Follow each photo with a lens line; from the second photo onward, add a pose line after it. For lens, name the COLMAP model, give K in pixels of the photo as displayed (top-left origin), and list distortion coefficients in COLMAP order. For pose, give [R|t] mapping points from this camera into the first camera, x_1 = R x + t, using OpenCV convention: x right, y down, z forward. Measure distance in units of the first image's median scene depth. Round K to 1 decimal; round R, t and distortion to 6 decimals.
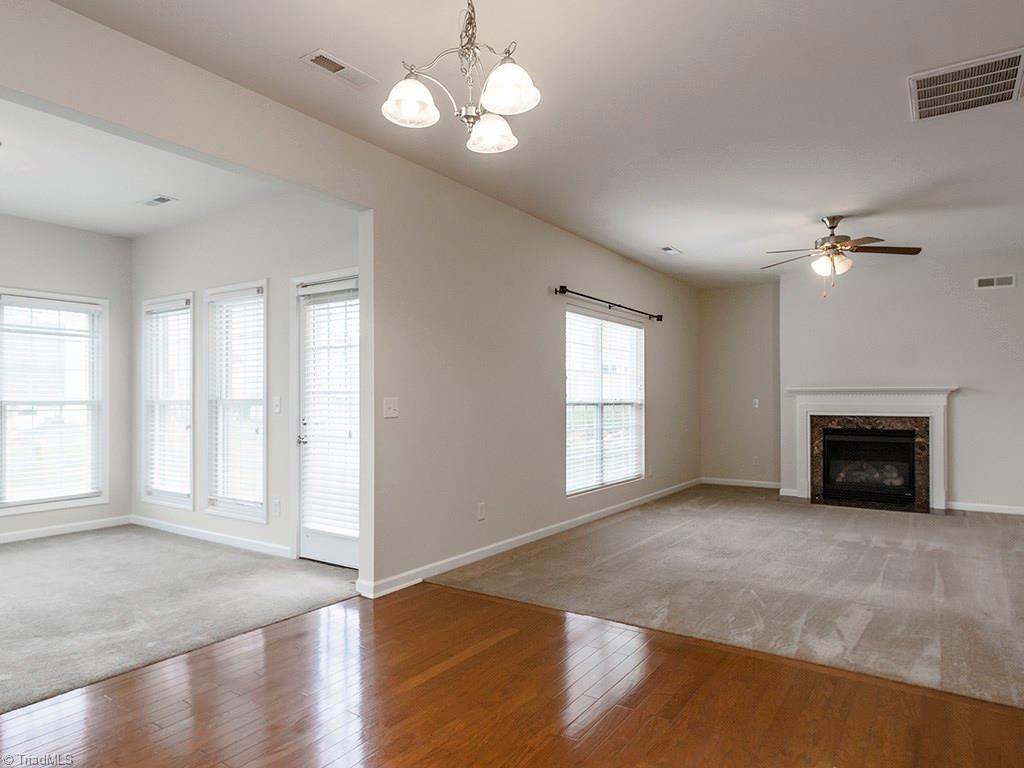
lens RADIAL K [[650.8, 0, 503.6], [0, 650.8, 396.5], [0, 0, 1]] dist [-0.003078, 0.006389]
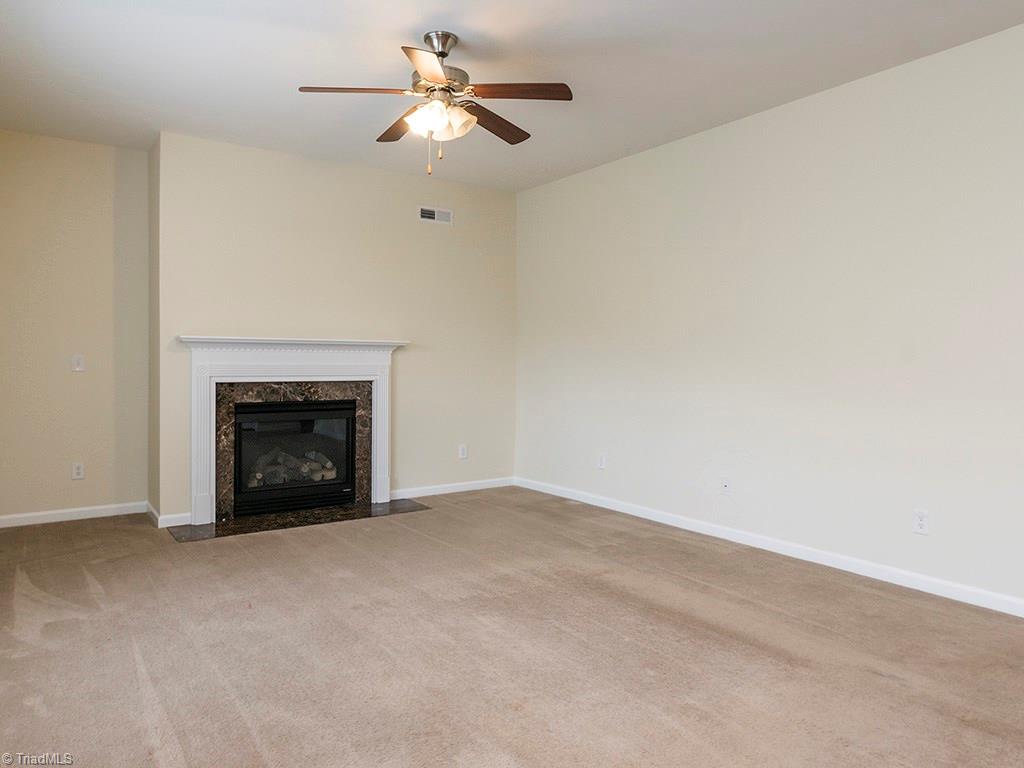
lens RADIAL K [[704.1, 0, 528.9], [0, 704.1, 361.9], [0, 0, 1]] dist [-0.002410, 0.002815]
pose [[0.333605, -0.000413, 0.942713, -0.041228], [-0.009416, 0.999949, 0.003771, 0.004984], [-0.942666, -0.010134, 0.333584, 0.549618]]
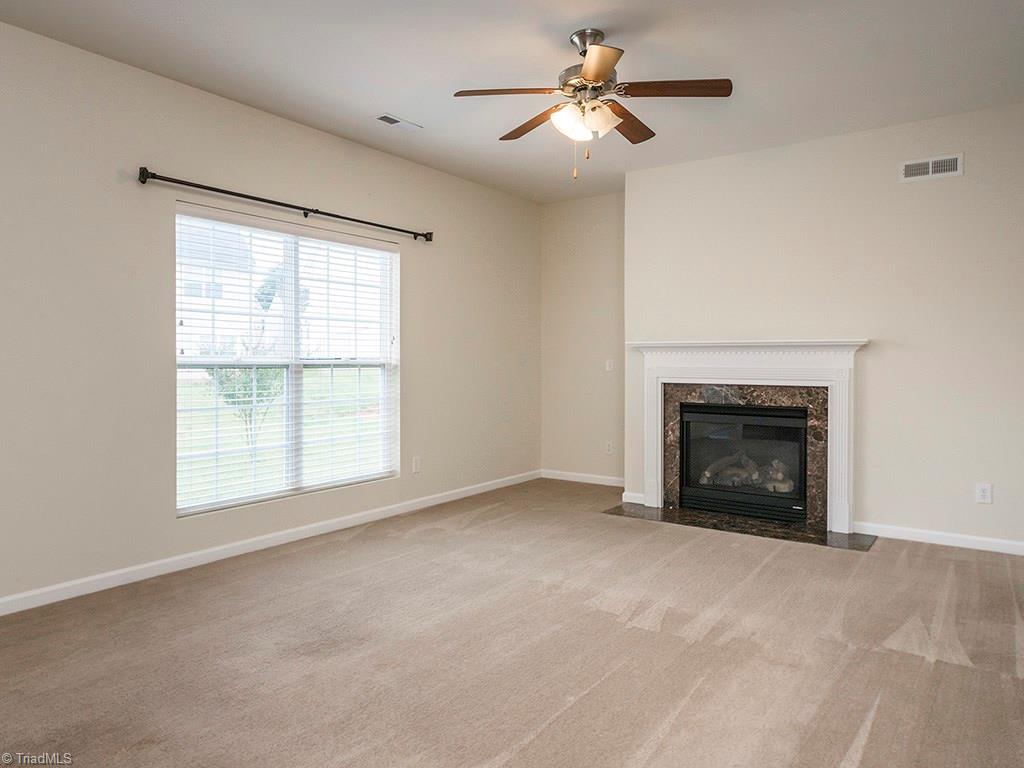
lens RADIAL K [[704.1, 0, 468.1], [0, 704.1, 369.0], [0, 0, 1]] dist [-0.002410, 0.002815]
pose [[0.998441, 0.001792, -0.055795, 0.333792], [-0.000843, 0.999855, 0.017029, 0.002599], [0.055818, -0.016956, 0.998297, 0.289673]]
